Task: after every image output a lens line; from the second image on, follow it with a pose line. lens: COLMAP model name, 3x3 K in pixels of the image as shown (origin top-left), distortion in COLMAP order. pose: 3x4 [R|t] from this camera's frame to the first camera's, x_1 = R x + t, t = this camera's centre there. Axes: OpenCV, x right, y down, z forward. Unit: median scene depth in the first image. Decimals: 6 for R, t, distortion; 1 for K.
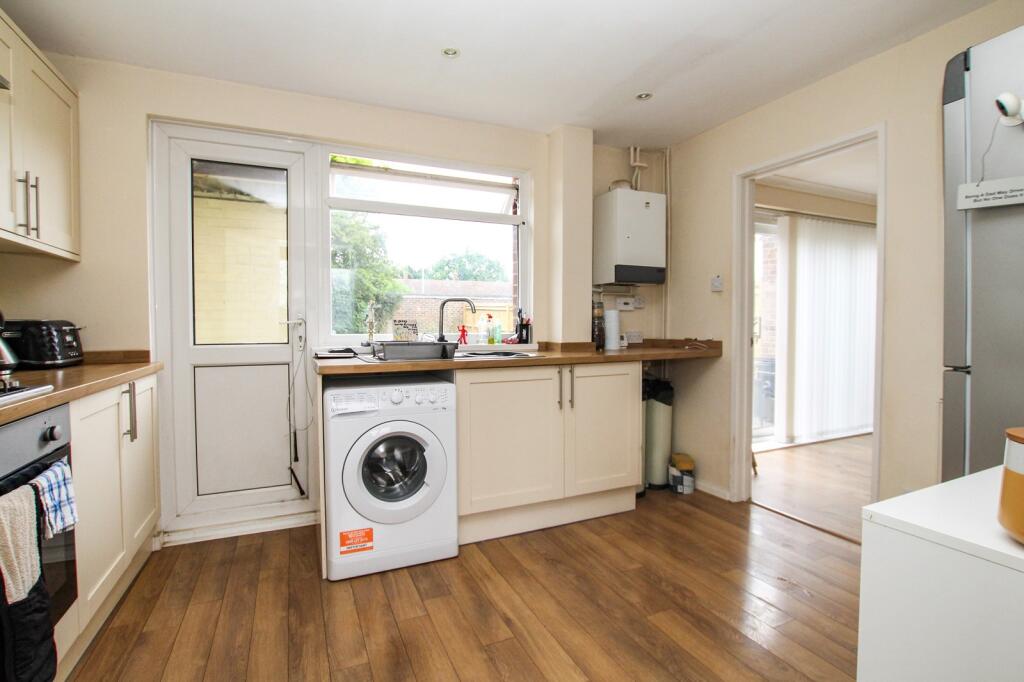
lens RADIAL K [[478.9, 0, 515.1], [0, 478.9, 338.6], [0, 0, 1]] dist [-0.019794, 0.000286]
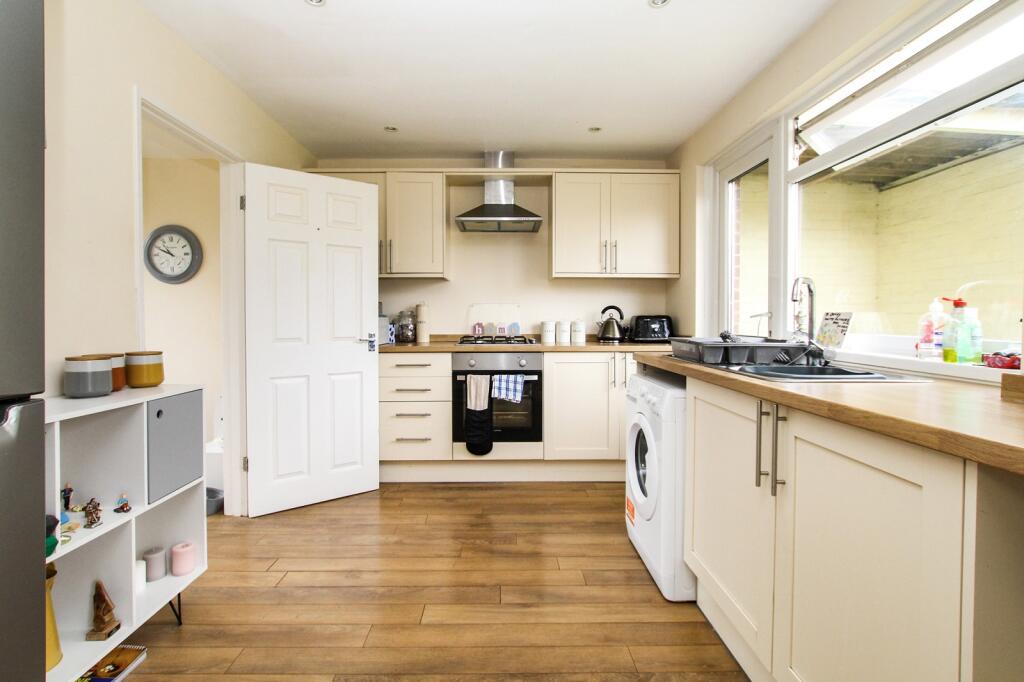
lens RADIAL K [[478.9, 0, 513.6], [0, 478.9, 334.4], [0, 0, 1]] dist [-0.019794, 0.000286]
pose [[-0.408226, 0.022142, -0.912612, 0.886880], [-0.019363, 0.999271, 0.032906, -0.031887], [0.912675, 0.031104, -0.407500, 1.311781]]
